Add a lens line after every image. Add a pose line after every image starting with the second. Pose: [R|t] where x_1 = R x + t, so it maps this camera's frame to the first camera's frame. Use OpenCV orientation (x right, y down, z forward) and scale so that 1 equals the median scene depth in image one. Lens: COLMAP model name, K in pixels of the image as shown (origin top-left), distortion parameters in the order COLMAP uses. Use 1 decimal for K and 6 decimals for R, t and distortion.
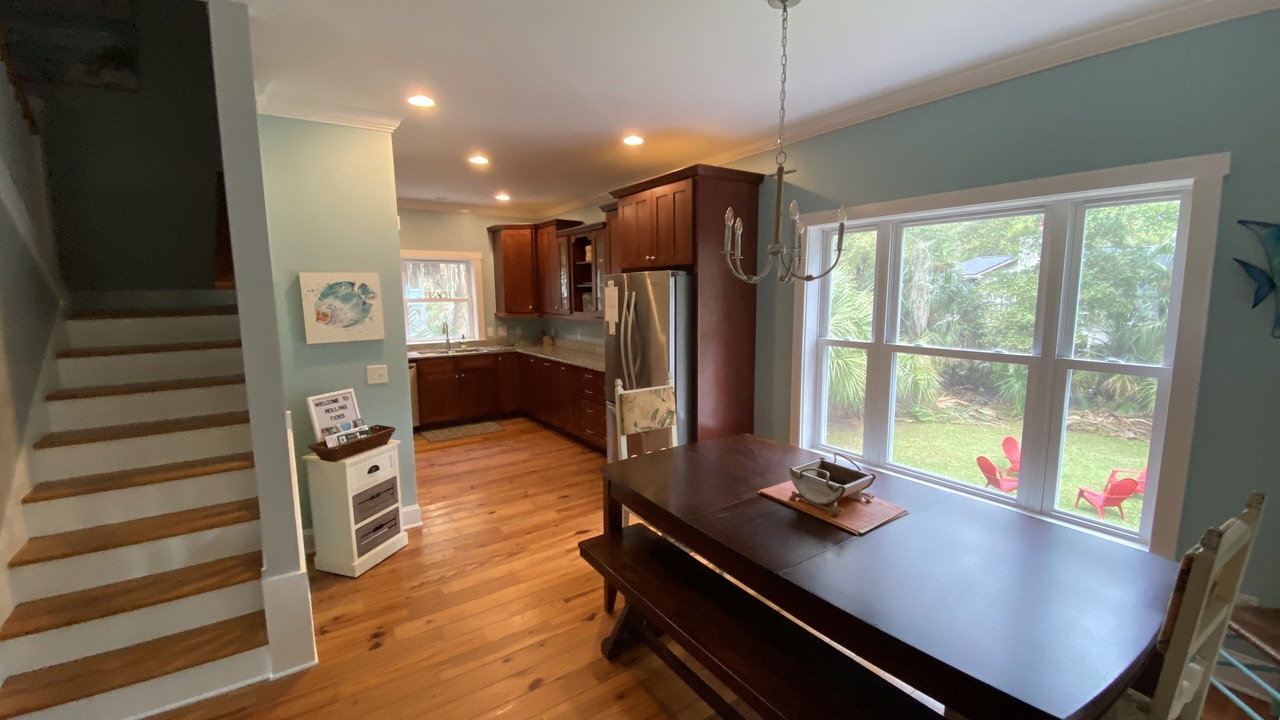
lens RADIAL K [[518.3, 0, 641.6], [0, 518.3, 362.1], [0, 0, 1]] dist [0.000773, -0.000552]
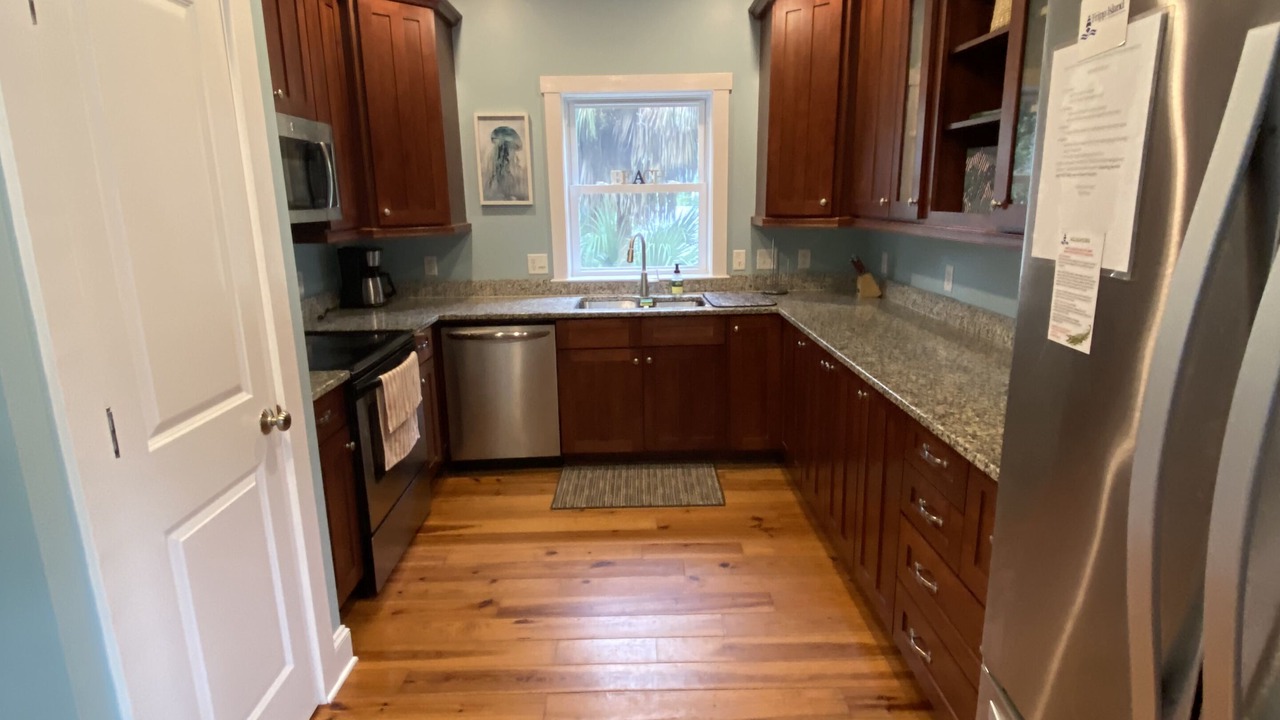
lens RADIAL K [[685.5, 0, 635.8], [0, 685.5, 361.1], [0, 0, 1]] dist [0.007118, 0.000442]
pose [[0.824973, 0.118809, -0.552543, -0.032479], [-0.057439, 0.990218, 0.127159, -0.045801], [0.562245, -0.073166, 0.823727, 0.503898]]
